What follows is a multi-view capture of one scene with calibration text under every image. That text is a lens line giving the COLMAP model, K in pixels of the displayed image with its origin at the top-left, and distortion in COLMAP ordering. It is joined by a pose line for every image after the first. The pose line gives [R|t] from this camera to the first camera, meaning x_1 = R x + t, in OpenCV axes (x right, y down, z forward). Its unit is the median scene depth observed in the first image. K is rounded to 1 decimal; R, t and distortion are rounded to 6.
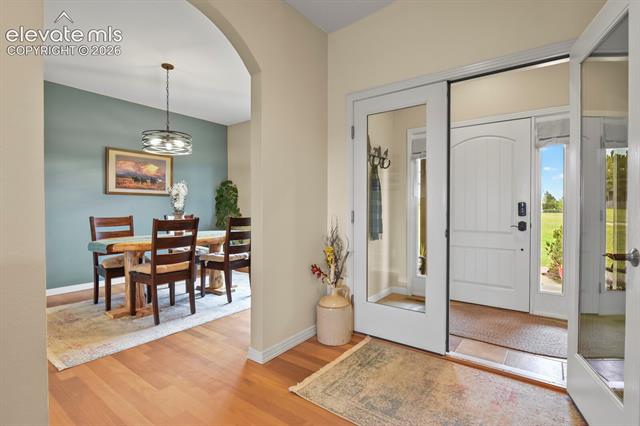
lens RADIAL K [[310.4, 0, 319.5], [0, 310.4, 213.6], [0, 0, 1]] dist [-0.011136, -0.000765]
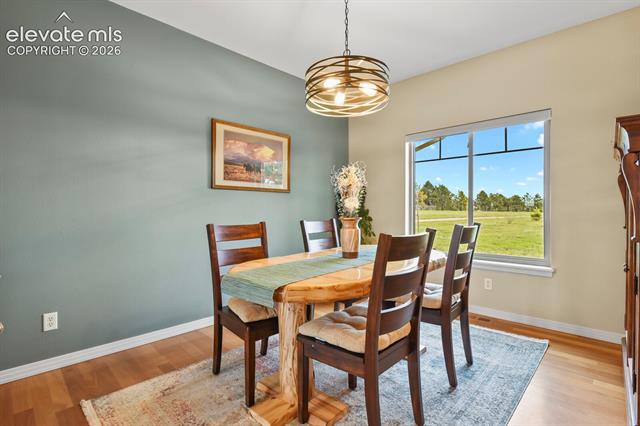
lens RADIAL K [[310.4, 0, 320.6], [0, 310.4, 212.4], [0, 0, 1]] dist [-0.011136, -0.000765]
pose [[0.992433, 0.000233, -0.122791, -0.373915], [-0.001332, 0.999960, -0.008864, -0.006131], [0.122784, 0.008960, 0.992393, 0.360734]]
